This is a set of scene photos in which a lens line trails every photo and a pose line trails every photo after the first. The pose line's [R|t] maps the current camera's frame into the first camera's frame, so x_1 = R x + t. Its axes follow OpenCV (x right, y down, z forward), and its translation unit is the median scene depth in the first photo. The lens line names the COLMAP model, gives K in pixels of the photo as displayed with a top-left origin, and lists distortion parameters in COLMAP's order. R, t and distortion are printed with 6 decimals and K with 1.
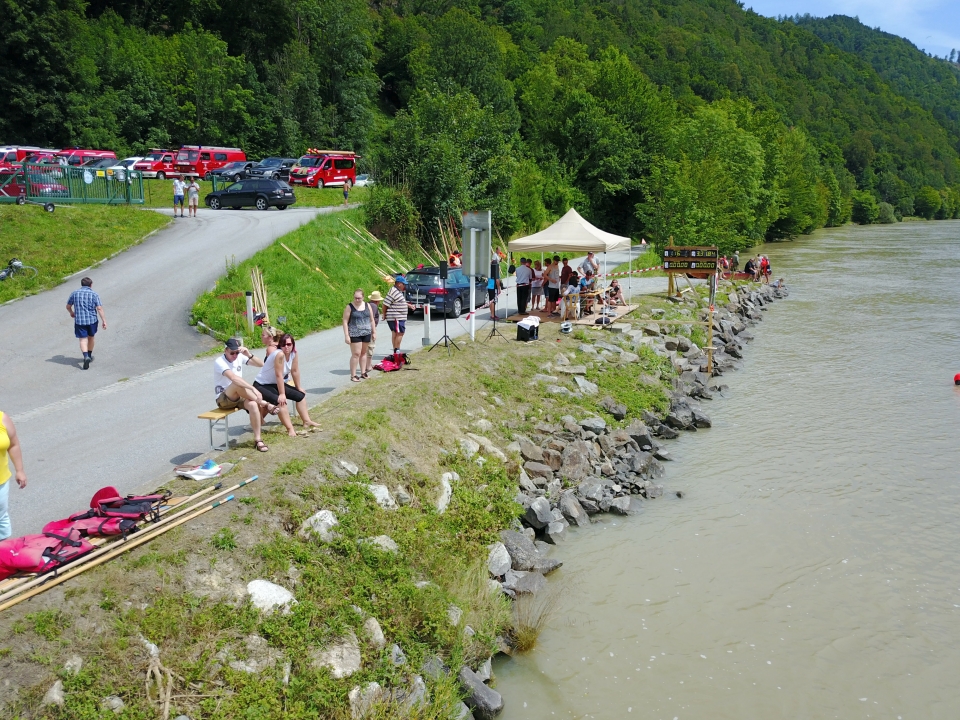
lens RADIAL K [[732.9, 0, 480.1], [0, 732.9, 358.9], [0, 0, 1]] dist [0.009476, -0.007185]
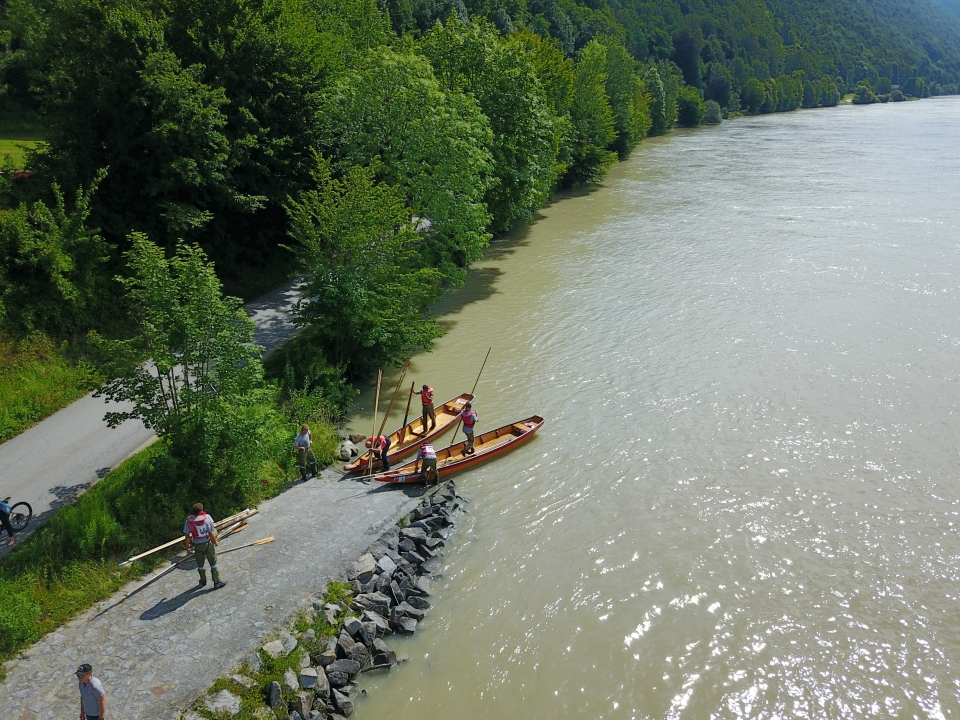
lens RADIAL K [[732.9, 0, 477.8], [0, 732.9, 359.1], [0, 0, 1]] dist [0.009476, -0.007185]
pose [[0.980230, -0.064888, 0.186920, 0.040573], [0.034523, 0.986295, 0.161340, -0.033115], [-0.194827, -0.151697, 0.969036, 0.065761]]
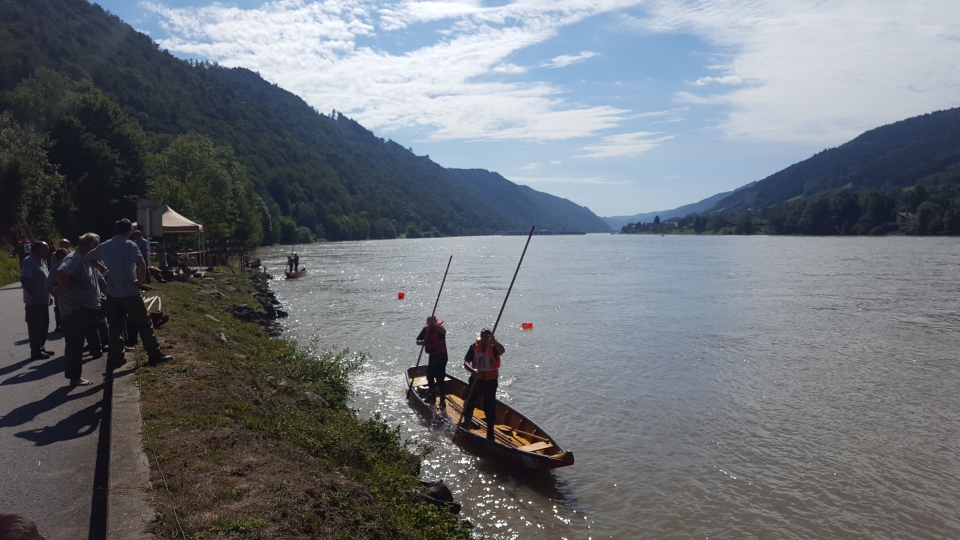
lens RADIAL K [[718.6, 0, 482.7], [0, 718.6, 272.9], [0, 0, 1]] dist [-0.000180, -0.006426]
pose [[0.733067, -0.032360, 0.679386, -0.031931], [0.132738, 0.986468, -0.096239, 0.012795], [-0.667078, 0.160730, 0.727442, -0.039142]]
